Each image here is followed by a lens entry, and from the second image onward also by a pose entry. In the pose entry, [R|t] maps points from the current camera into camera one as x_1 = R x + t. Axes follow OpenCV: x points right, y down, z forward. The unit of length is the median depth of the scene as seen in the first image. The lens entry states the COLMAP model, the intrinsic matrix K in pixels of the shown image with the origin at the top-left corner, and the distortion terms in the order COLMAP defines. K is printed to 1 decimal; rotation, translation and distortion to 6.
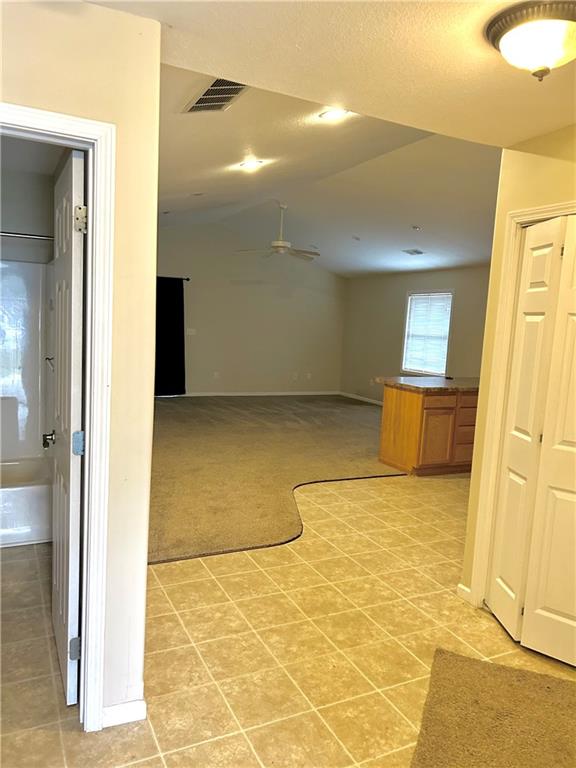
lens RADIAL K [[575.3, 0, 288.1], [0, 575.3, 384.3], [0, 0, 1]] dist [-0.008370, -0.001486]
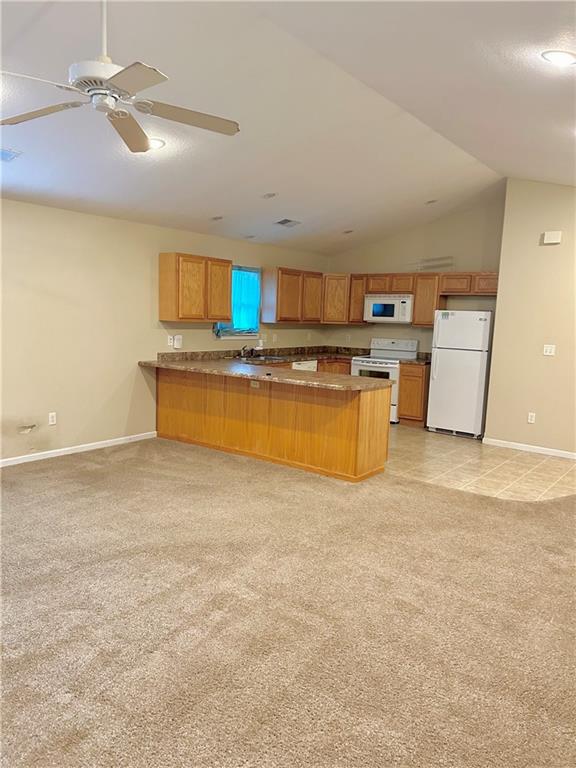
lens RADIAL K [[575.3, 0, 290.3], [0, 575.3, 384.3], [0, 0, 1]] dist [-0.008370, -0.001486]
pose [[-0.441185, -0.204736, 0.873750, -0.745232], [0.022941, 0.970737, 0.239046, -0.306751], [-0.897123, 0.125509, -0.423578, 2.116092]]
